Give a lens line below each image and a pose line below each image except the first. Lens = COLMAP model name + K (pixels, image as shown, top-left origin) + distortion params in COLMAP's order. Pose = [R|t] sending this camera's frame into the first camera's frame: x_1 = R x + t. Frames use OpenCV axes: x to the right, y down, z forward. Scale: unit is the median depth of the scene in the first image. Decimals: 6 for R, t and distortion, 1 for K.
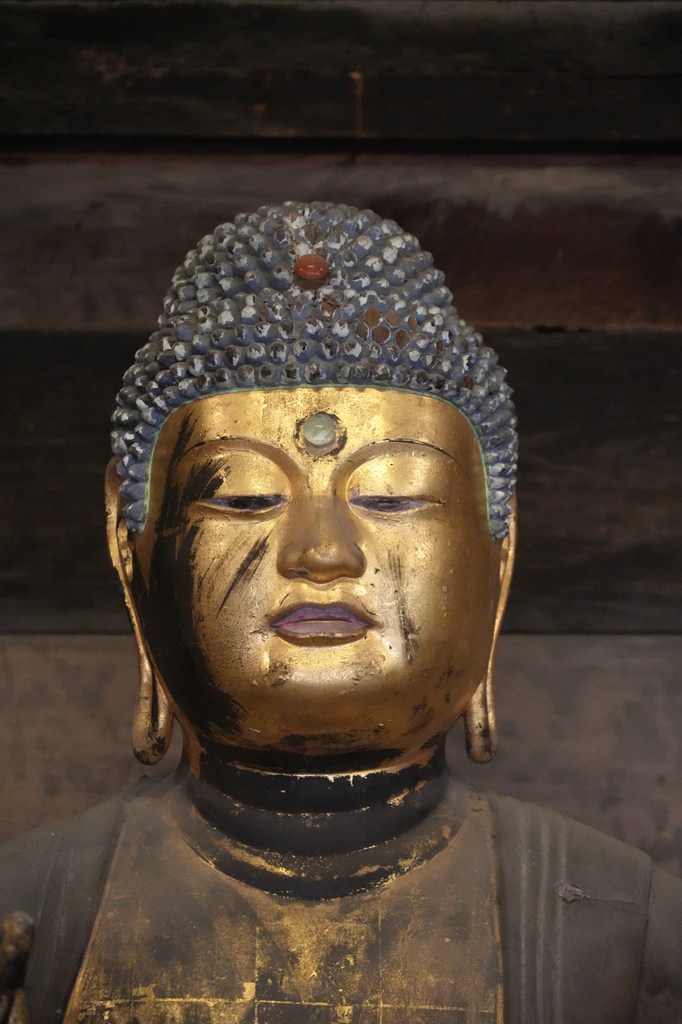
lens RADIAL K [[2974.0, 0, 338.6], [0, 2974.0, 502.9], [0, 0, 1]] dist [-0.022092, 0.000000]
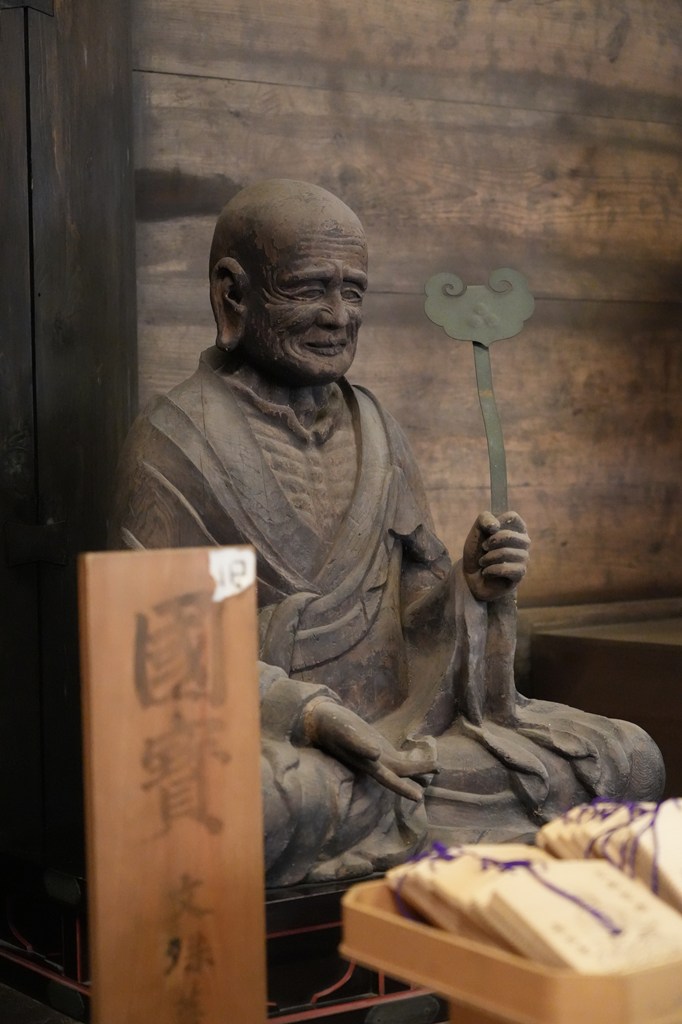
lens RADIAL K [[2000.2, 0, 340.8], [0, 2000.2, 502.3], [0, 0, 1]] dist [0.008512, 0.000000]
pose [[0.831033, -0.026836, 0.555575, -1.087934], [-0.129835, 0.961884, 0.240670, 0.119989], [-0.540857, -0.272138, 0.795873, 0.148347]]
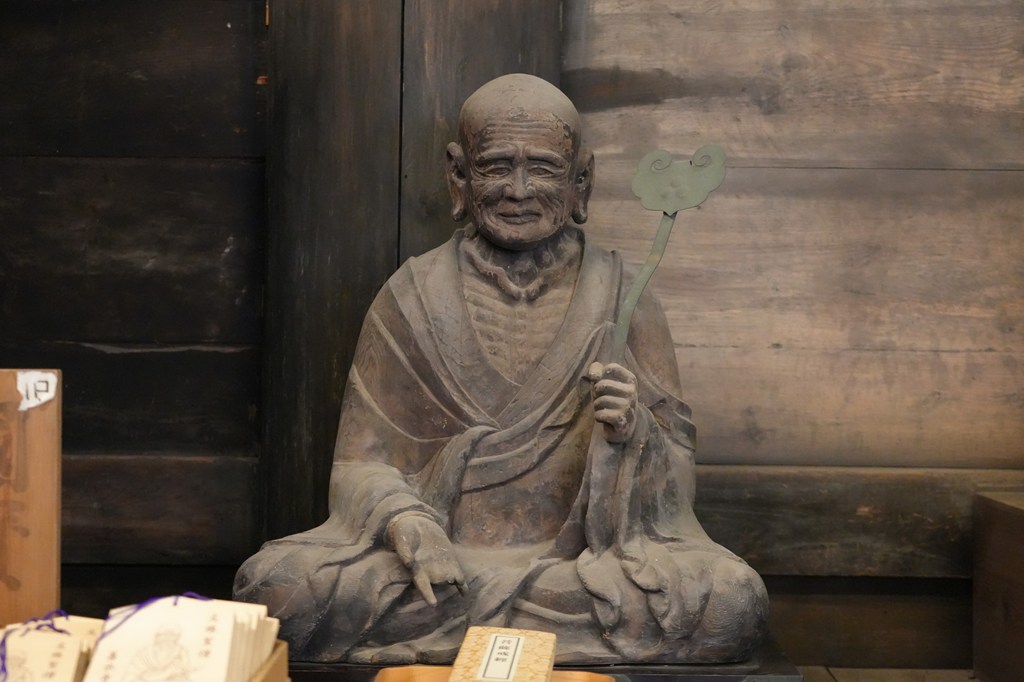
lens RADIAL K [[1744.2, 0, 516.8], [0, 1744.2, 333.6], [0, 0, 1]] dist [0.031591, 0.000000]
pose [[0.999918, 0.012843, -0.000236, -0.572127], [-0.012308, 0.963173, 0.268600, 0.082504], [0.003676, -0.268575, 0.963252, -0.014766]]
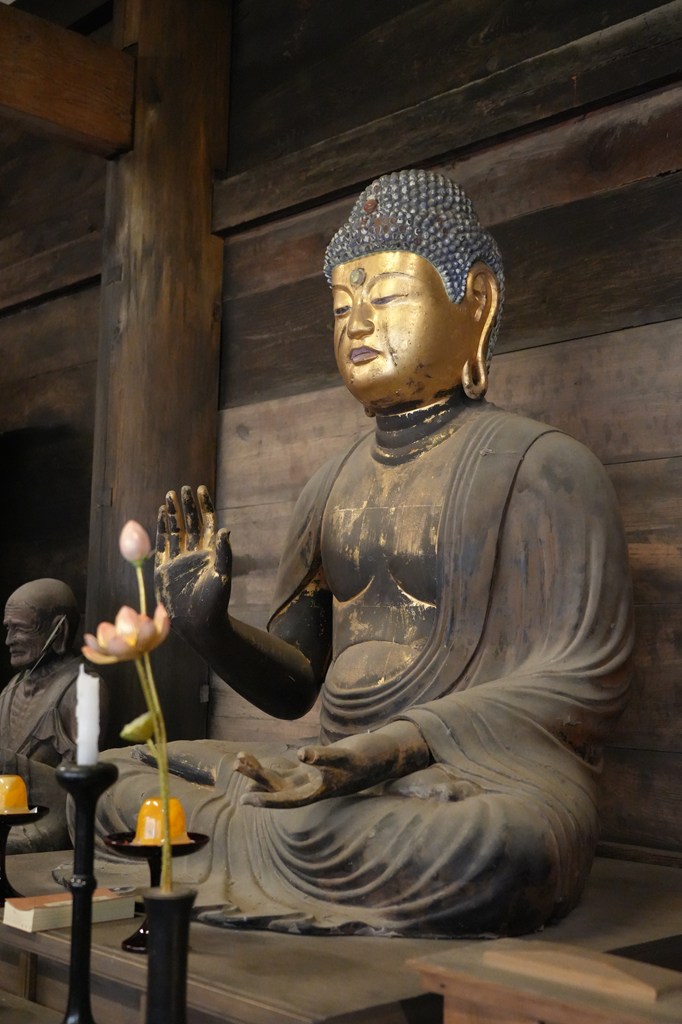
lens RADIAL K [[1336.5, 0, 339.0], [0, 1336.5, 498.3], [0, 0, 1]] dist [0.051388, 0.000000]
pose [[0.679556, -0.074577, -0.729823, 0.755688], [0.182306, 0.980780, 0.069529, 0.073800], [0.710611, -0.180300, 0.680091, 0.208352]]
